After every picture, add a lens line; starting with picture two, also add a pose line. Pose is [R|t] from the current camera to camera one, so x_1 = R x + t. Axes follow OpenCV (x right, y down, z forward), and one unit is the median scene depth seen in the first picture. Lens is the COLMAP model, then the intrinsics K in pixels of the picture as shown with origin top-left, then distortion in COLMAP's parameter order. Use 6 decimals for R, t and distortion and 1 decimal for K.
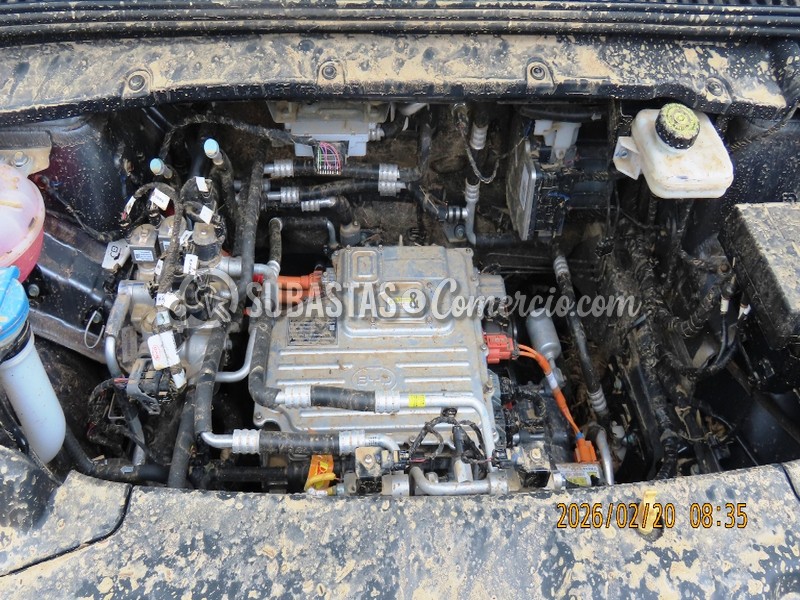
lens RADIAL K [[584.6, 0, 420.4], [0, 584.6, 340.9], [0, 0, 1]] dist [-0.002169, -0.006554]
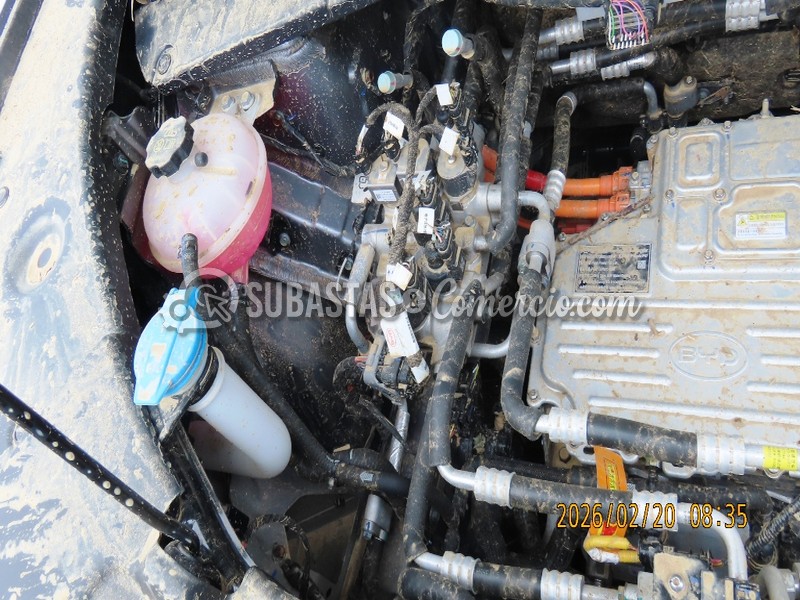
lens RADIAL K [[628.1, 0, 389.4], [0, 628.1, 281.1], [0, 0, 1]] dist [0.009604, 0.000619]
pose [[0.838487, 0.031917, -0.543987, 0.002342], [0.061577, 0.986340, 0.152783, -0.125401], [0.541432, -0.161604, 0.825067, 0.213742]]
